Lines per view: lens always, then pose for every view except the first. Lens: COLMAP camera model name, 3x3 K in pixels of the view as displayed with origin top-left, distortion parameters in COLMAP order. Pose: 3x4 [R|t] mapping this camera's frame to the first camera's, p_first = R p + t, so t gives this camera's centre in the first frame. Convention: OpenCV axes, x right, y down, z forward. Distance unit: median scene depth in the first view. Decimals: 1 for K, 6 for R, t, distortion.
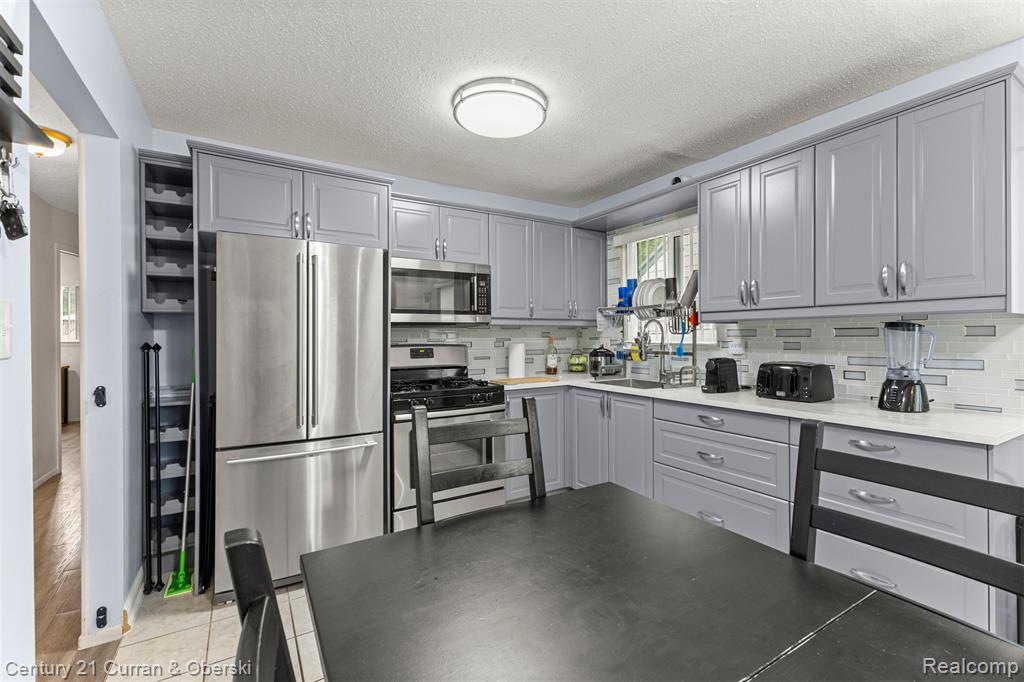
lens RADIAL K [[448.7, 0, 511.1], [0, 448.7, 336.3], [0, 0, 1]] dist [0.005111, 0.000107]
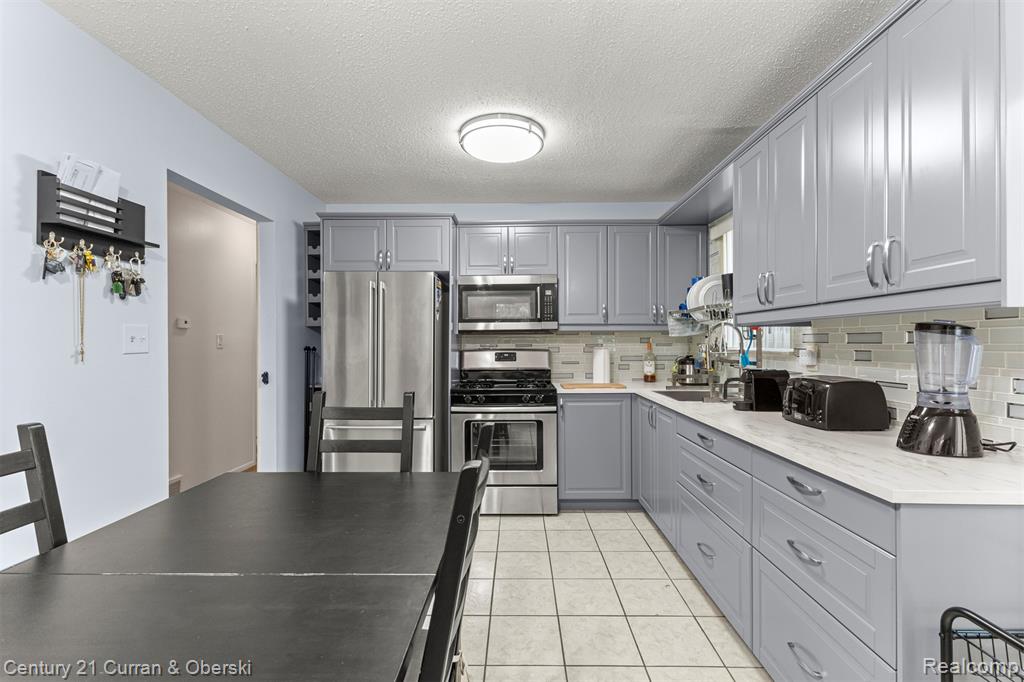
lens RADIAL K [[448.7, 0, 502.3], [0, 448.7, 339.3], [0, 0, 1]] dist [0.005111, 0.000107]
pose [[0.838861, -0.002176, -0.544342, 0.434125], [0.000021, 0.999992, -0.003966, -0.001993], [0.544346, 0.003315, 0.838854, 0.047618]]
